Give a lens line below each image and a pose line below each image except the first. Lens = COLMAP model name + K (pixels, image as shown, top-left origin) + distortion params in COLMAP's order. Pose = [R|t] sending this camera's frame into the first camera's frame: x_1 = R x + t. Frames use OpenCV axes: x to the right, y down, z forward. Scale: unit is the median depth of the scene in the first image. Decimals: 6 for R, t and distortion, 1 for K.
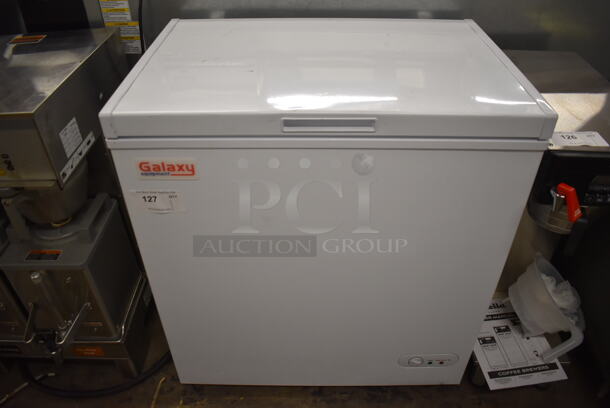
lens RADIAL K [[472.8, 0, 305.0], [0, 472.8, 204.0], [0, 0, 1]] dist [-0.092866, 0.012691]
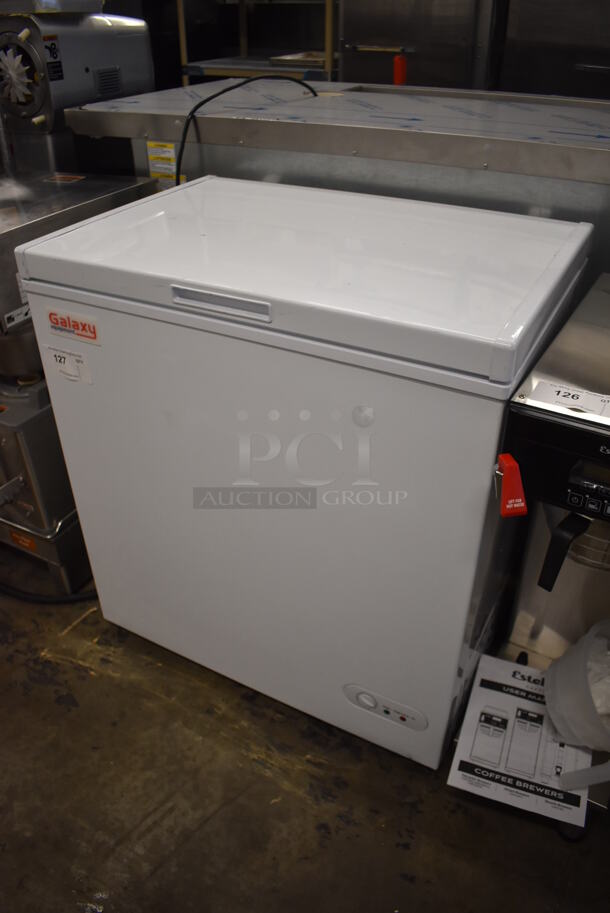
lens RADIAL K [[707.7, 0, 306.2], [0, 707.7, 460.4], [0, 0, 1]] dist [-0.092866, 0.012691]
pose [[0.880901, 0.261729, -0.394349, 0.633369], [-0.283543, 0.958955, 0.003076, 0.036227], [0.378968, 0.109105, 0.918956, -0.001389]]
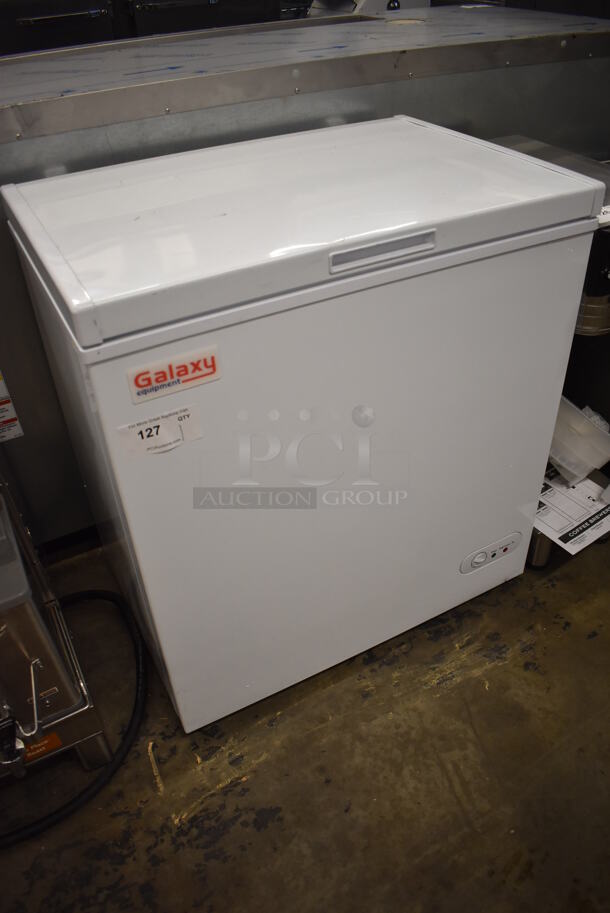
lens RADIAL K [[707.7, 0, 306.2], [0, 707.7, 460.4], [0, 0, 1]] dist [-0.092866, 0.012691]
pose [[0.878315, -0.318214, 0.356795, -0.498307], [0.320328, 0.945714, 0.054906, 0.041475], [-0.354898, 0.066066, 0.932568, 0.023331]]
